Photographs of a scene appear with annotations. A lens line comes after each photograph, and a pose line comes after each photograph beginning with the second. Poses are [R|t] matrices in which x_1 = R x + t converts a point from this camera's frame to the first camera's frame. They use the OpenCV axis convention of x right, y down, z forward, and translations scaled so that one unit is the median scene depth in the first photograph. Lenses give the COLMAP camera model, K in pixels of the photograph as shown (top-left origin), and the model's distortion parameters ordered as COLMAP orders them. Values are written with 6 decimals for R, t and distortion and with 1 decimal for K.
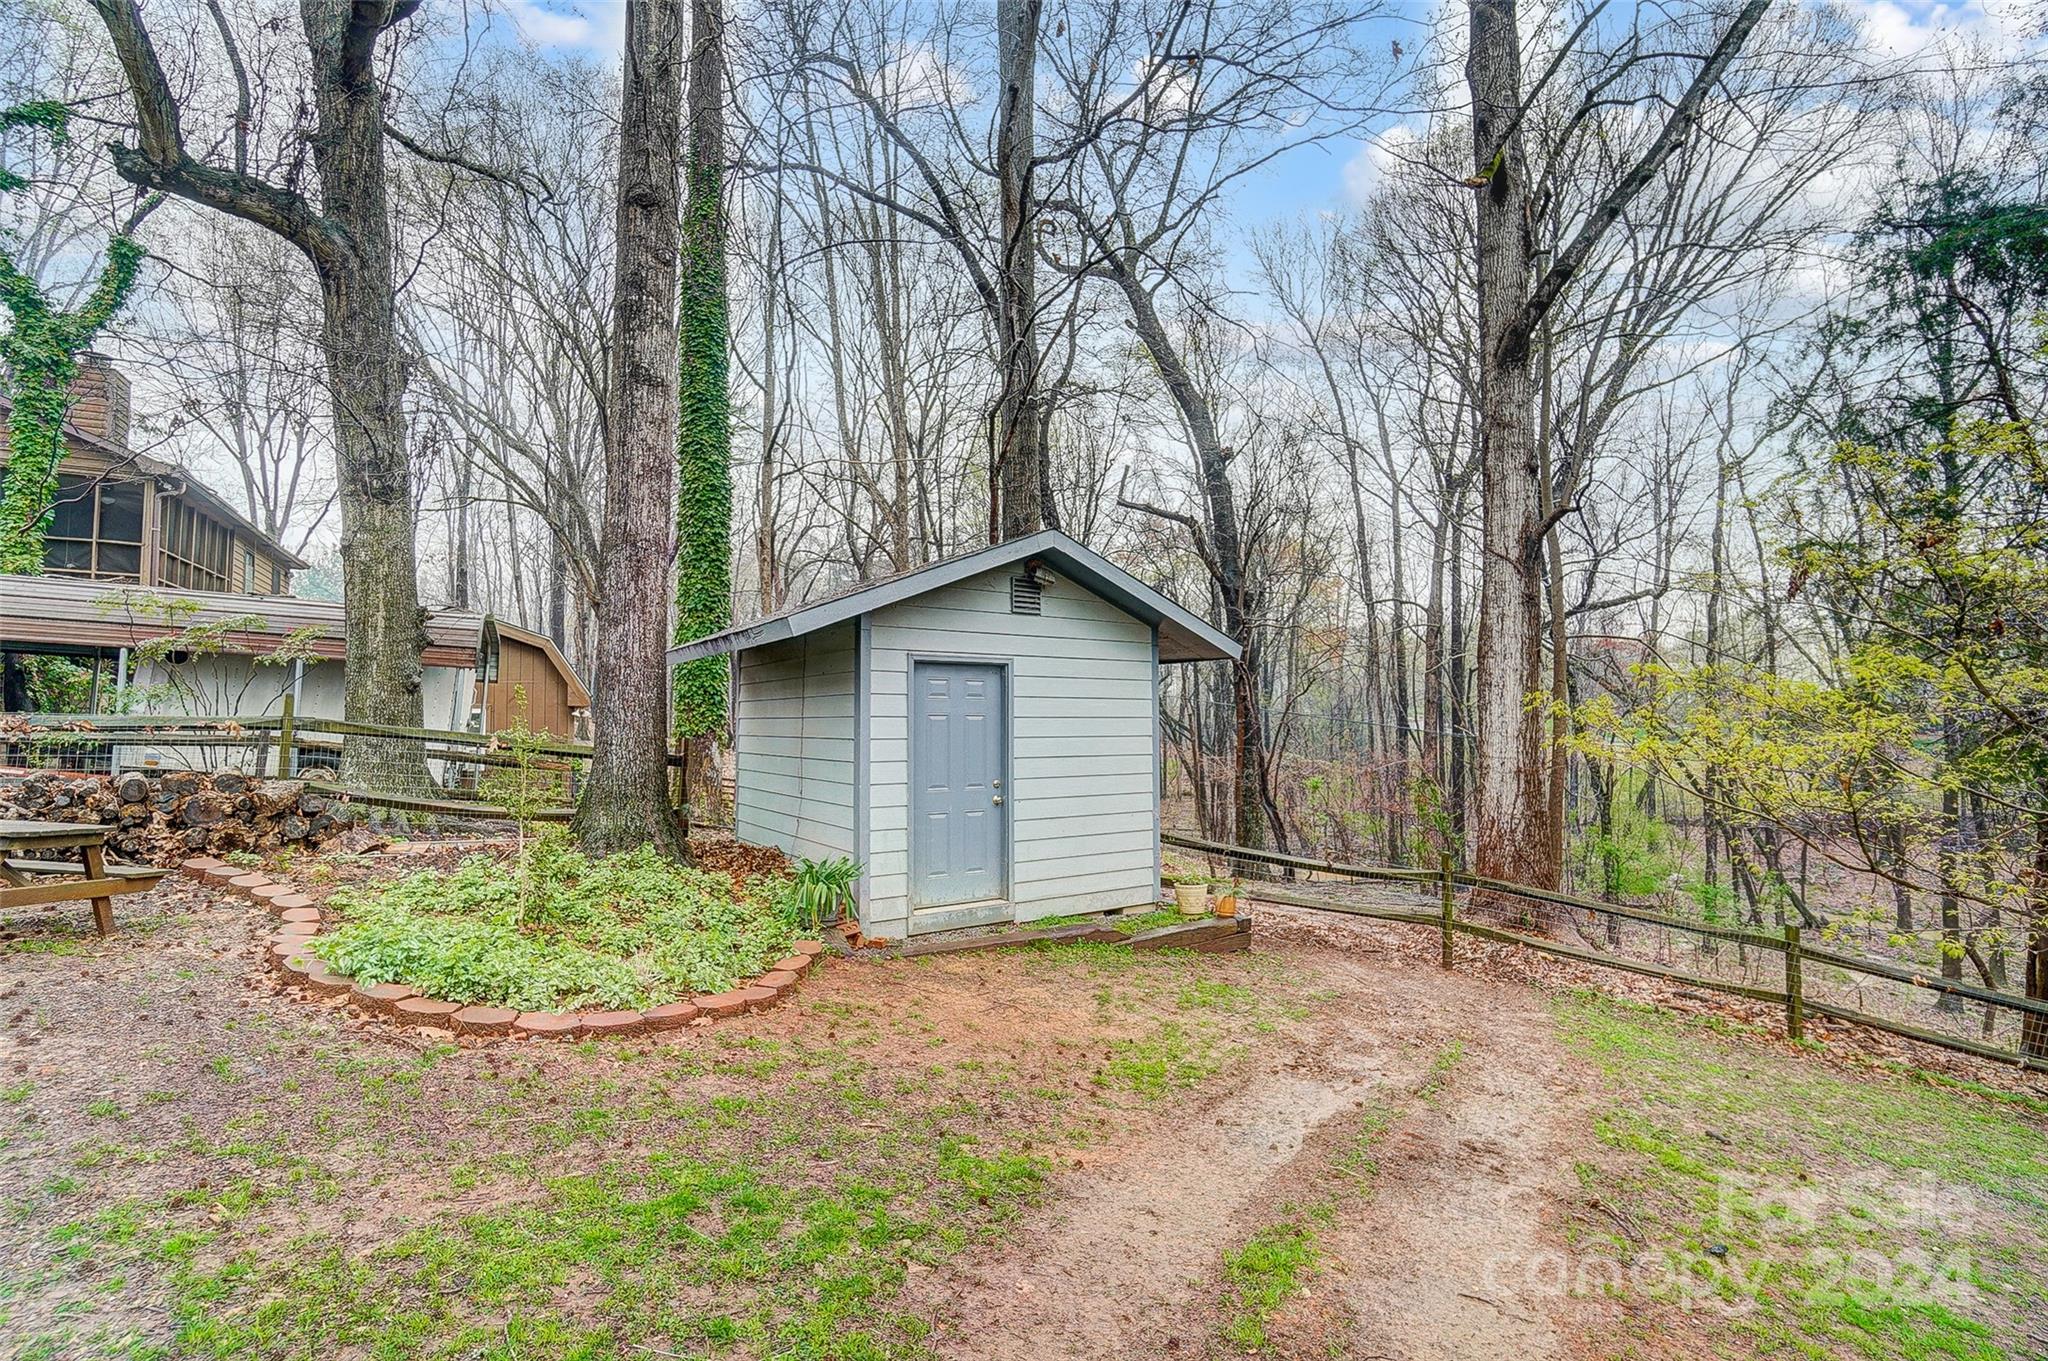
lens RADIAL K [[907.5, 0, 1024.0], [0, 907.5, 680.5], [0, 0, 1]] dist [-0.067008, 0.024070]
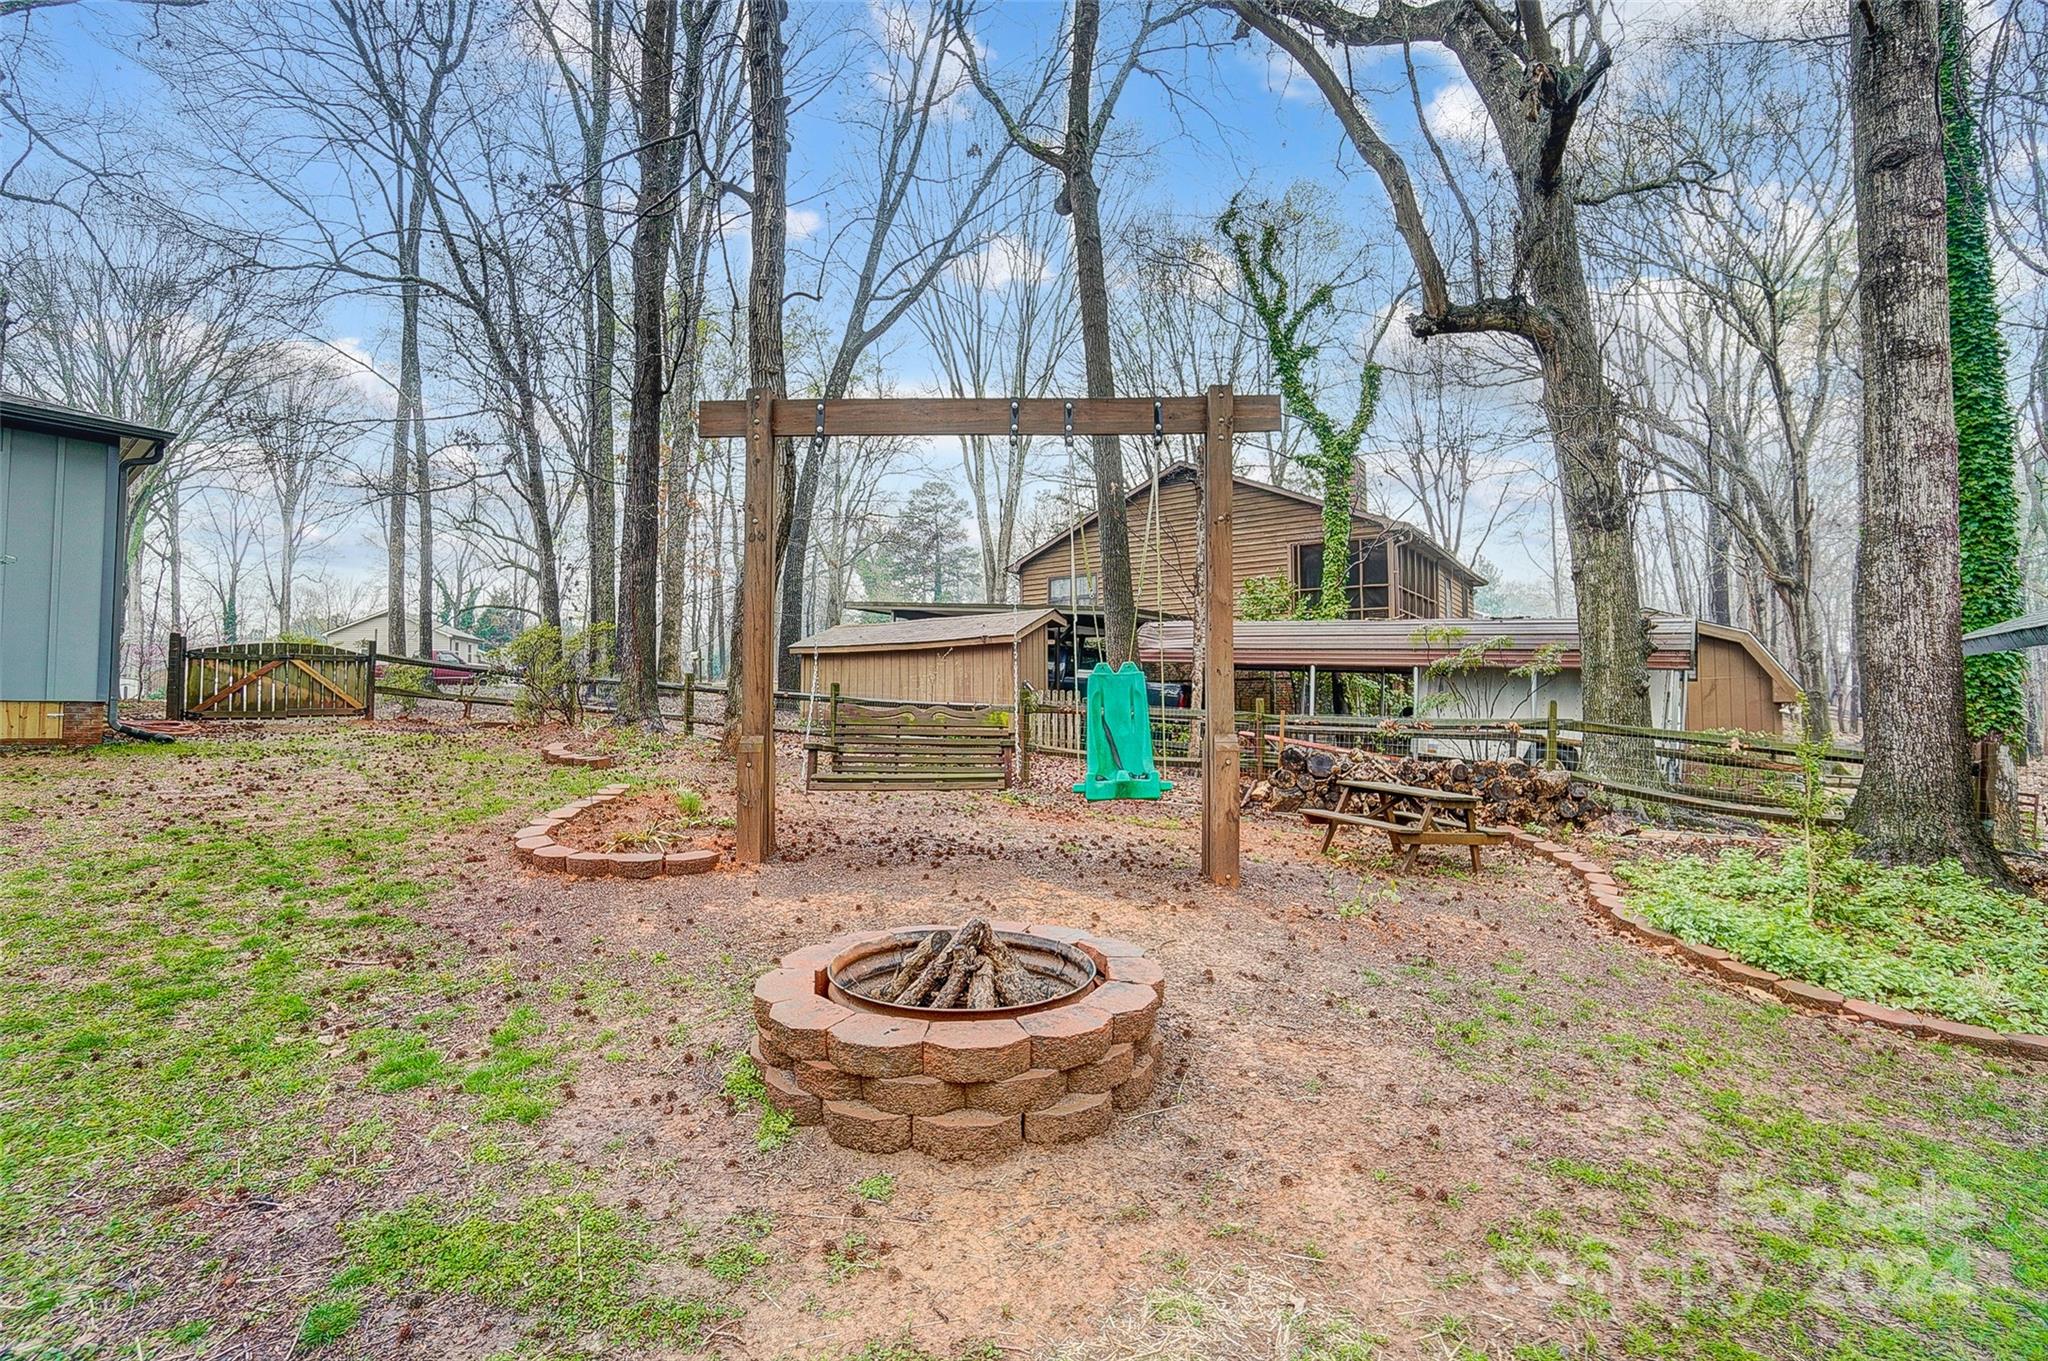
lens RADIAL K [[907.5, 0, 1024.0], [0, 907.5, 680.5], [0, 0, 1]] dist [-0.067008, 0.024070]
pose [[0.410735, -0.033057, -0.911155, 0.000866], [0.040204, 0.999027, -0.018122, -0.018693], [0.910868, -0.029189, 0.411664, -0.185077]]
